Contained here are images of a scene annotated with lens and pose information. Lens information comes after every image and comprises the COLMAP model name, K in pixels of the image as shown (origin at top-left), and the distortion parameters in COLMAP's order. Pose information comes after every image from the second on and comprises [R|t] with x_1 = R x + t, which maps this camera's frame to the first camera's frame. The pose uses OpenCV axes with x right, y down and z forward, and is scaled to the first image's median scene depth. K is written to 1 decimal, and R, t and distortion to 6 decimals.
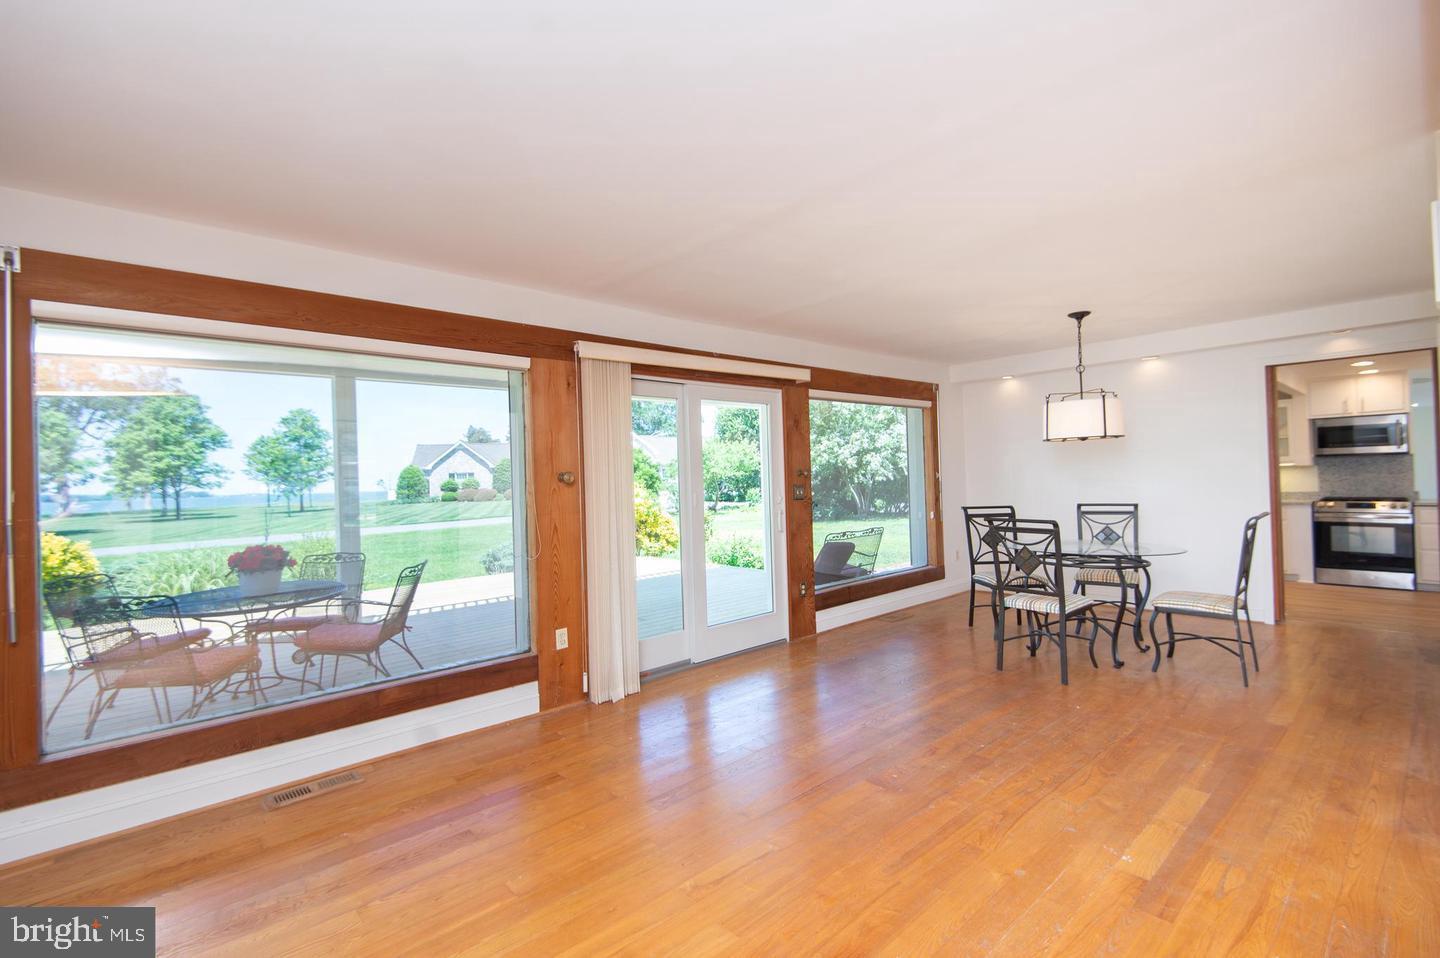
lens RADIAL K [[648.6, 0, 719.1], [0, 648.6, 470.9], [0, 0, 1]] dist [0.035953, -0.024920]
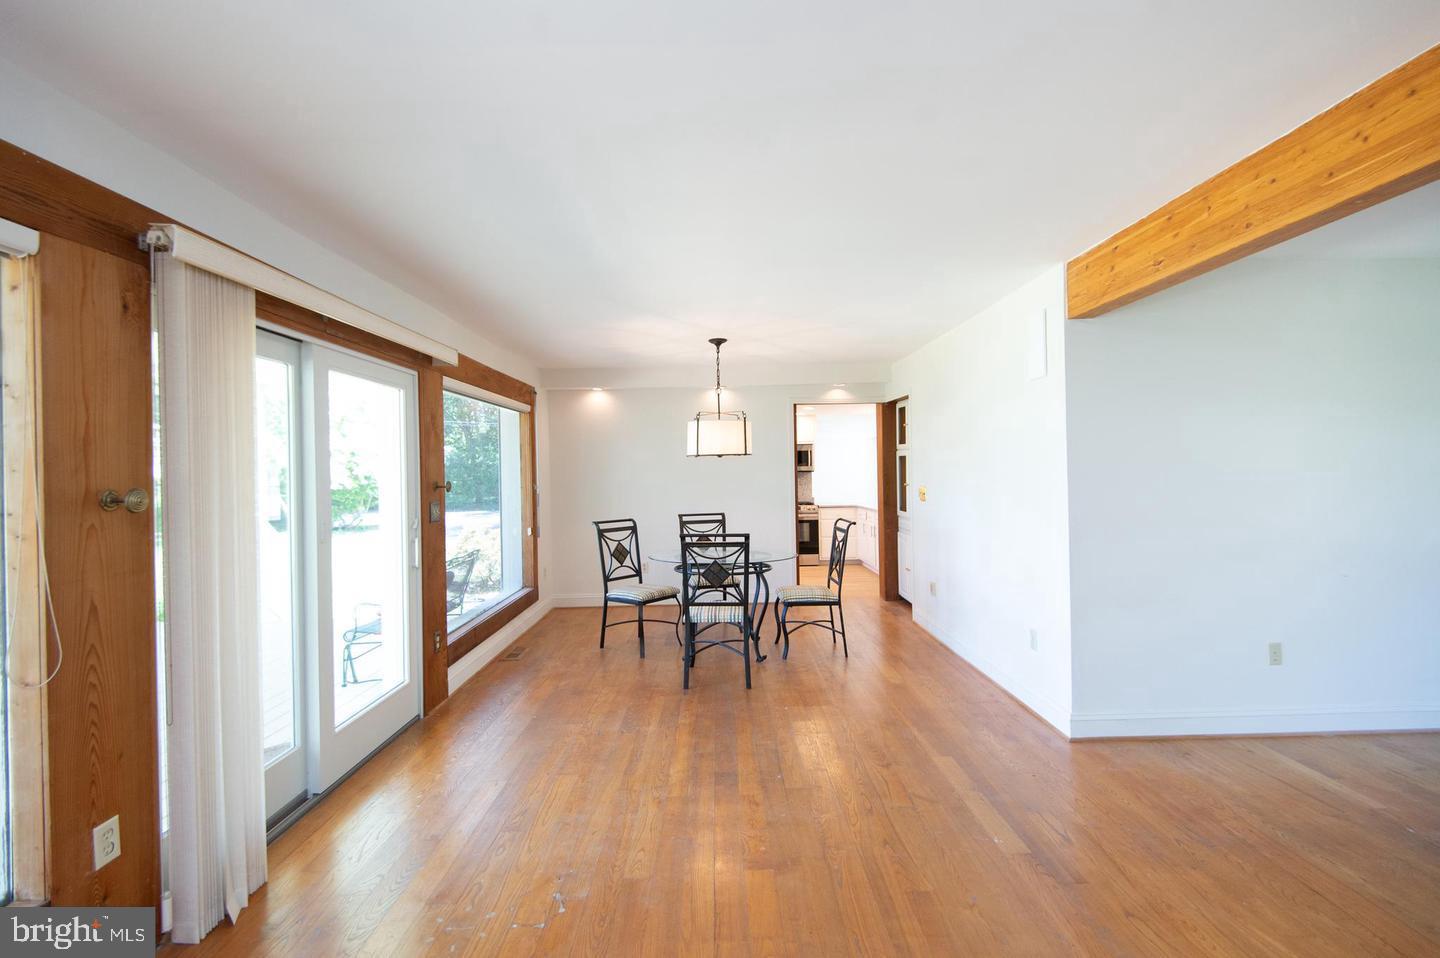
lens RADIAL K [[648.6, 0, 719.1], [0, 648.6, 470.9], [0, 0, 1]] dist [0.035953, -0.024920]
pose [[0.663479, 0.017799, 0.747983, -0.254273], [-0.008948, 0.999834, -0.015855, -0.006290], [-0.748141, 0.003826, 0.663529, 0.293063]]
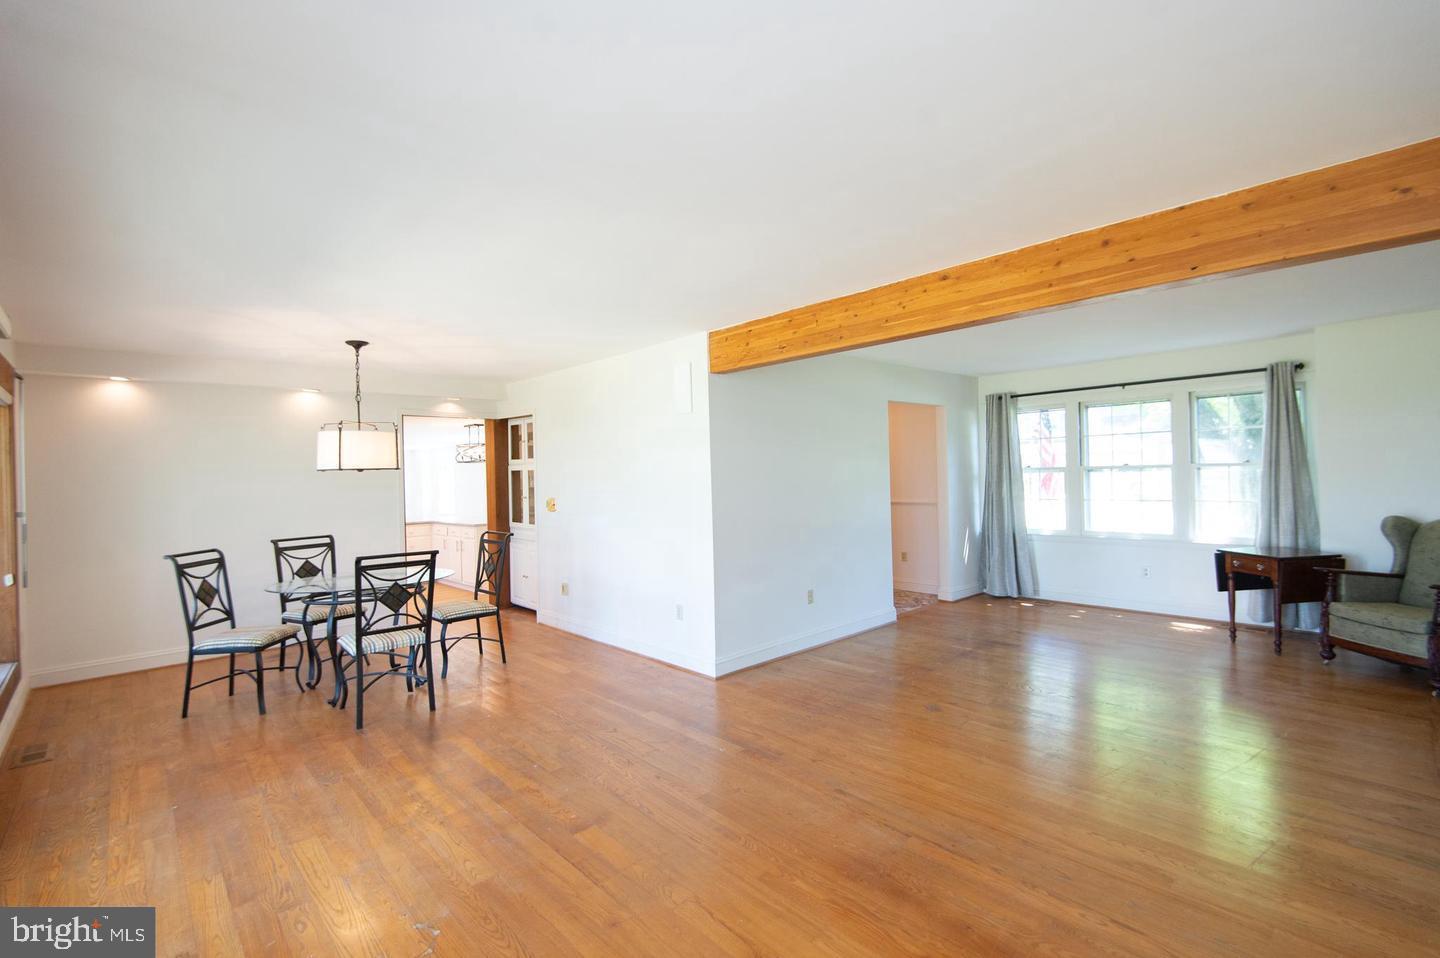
lens RADIAL K [[648.6, 0, 719.1], [0, 648.6, 470.9], [0, 0, 1]] dist [0.035953, -0.024920]
pose [[-0.015662, 0.035598, 0.999243, -0.443028], [0.015175, 0.999259, -0.035361, -0.004061], [-0.999762, 0.014610, -0.016191, 0.487328]]
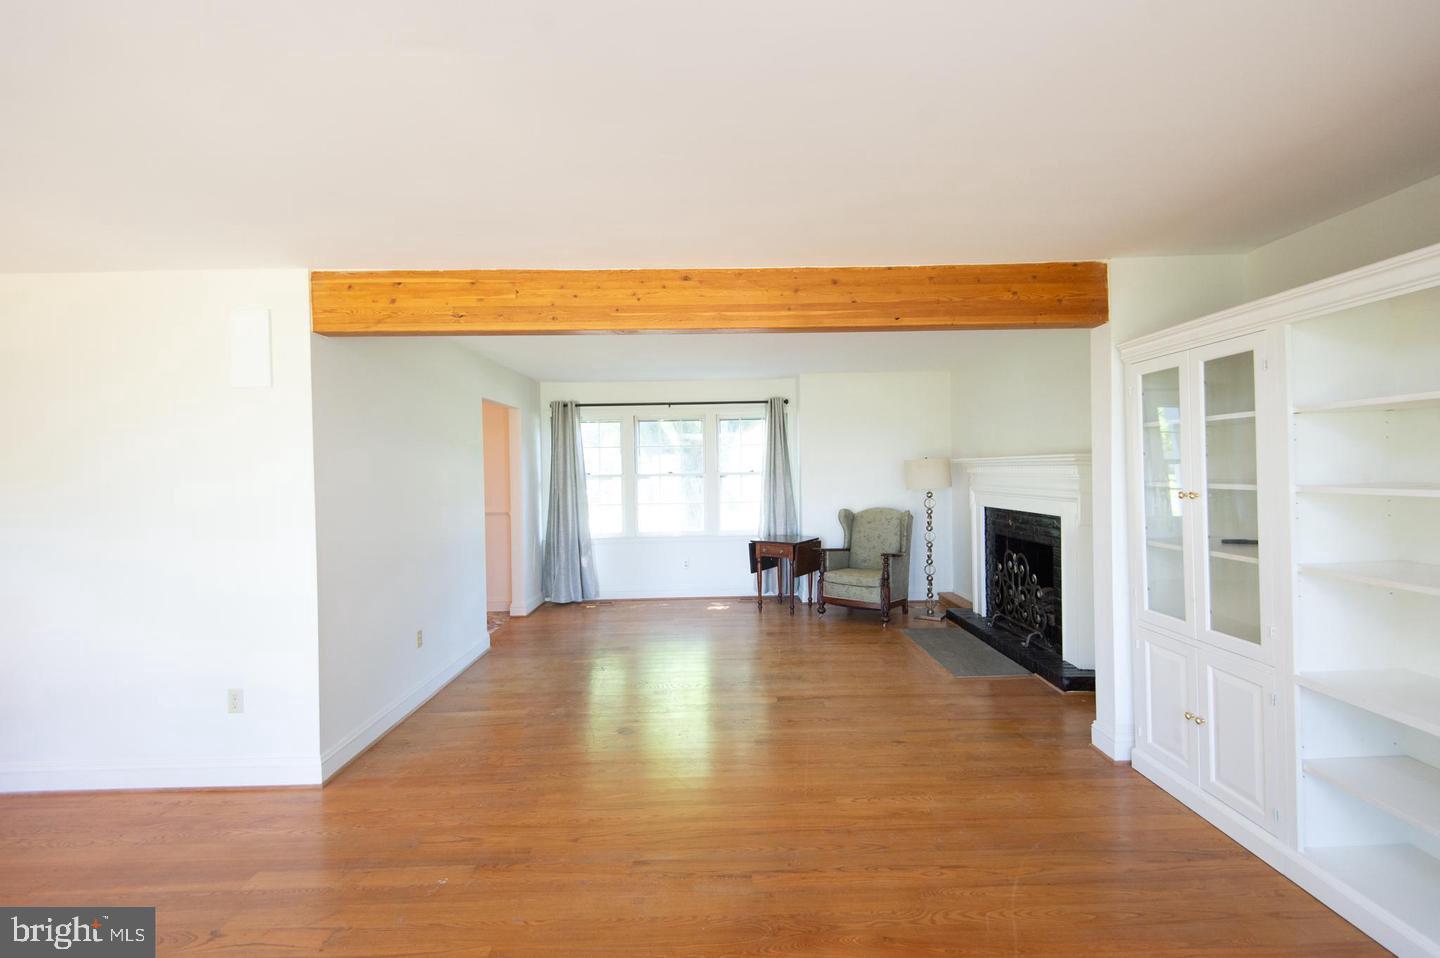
lens RADIAL K [[648.6, 0, 719.1], [0, 648.6, 470.9], [0, 0, 1]] dist [0.035953, -0.024920]
pose [[-0.758444, 0.040795, 0.650460, -0.207933], [0.033989, 0.999157, -0.023033, -0.016399], [-0.650851, 0.004639, -0.759191, 0.721612]]
